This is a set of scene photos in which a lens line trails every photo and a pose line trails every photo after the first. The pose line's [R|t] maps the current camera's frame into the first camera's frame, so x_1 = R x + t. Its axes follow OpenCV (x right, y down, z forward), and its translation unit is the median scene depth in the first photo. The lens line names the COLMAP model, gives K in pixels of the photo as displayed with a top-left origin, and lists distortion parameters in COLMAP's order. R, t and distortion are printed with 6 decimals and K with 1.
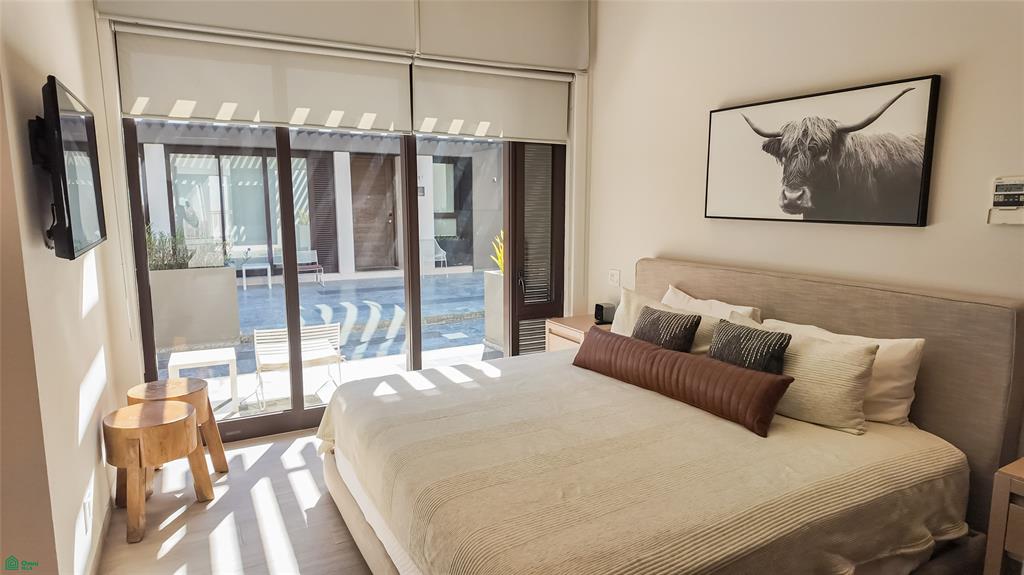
lens RADIAL K [[589.0, 0, 512.0], [0, 589.0, 287.5], [0, 0, 1]] dist [0.068470, -0.088463]
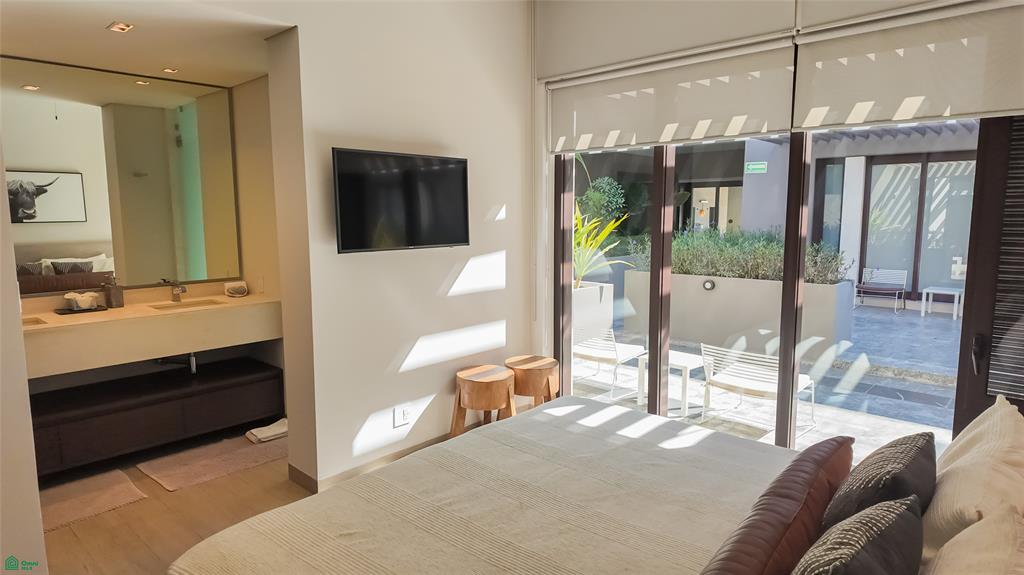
lens RADIAL K [[589.0, 0, 512.0], [0, 589.0, 287.5], [0, 0, 1]] dist [0.068470, -0.088463]
pose [[0.338642, 0.117717, -0.933522, 0.474674], [-0.134914, 0.987966, 0.075641, -0.068189], [0.931192, 0.100330, 0.350449, 0.406401]]
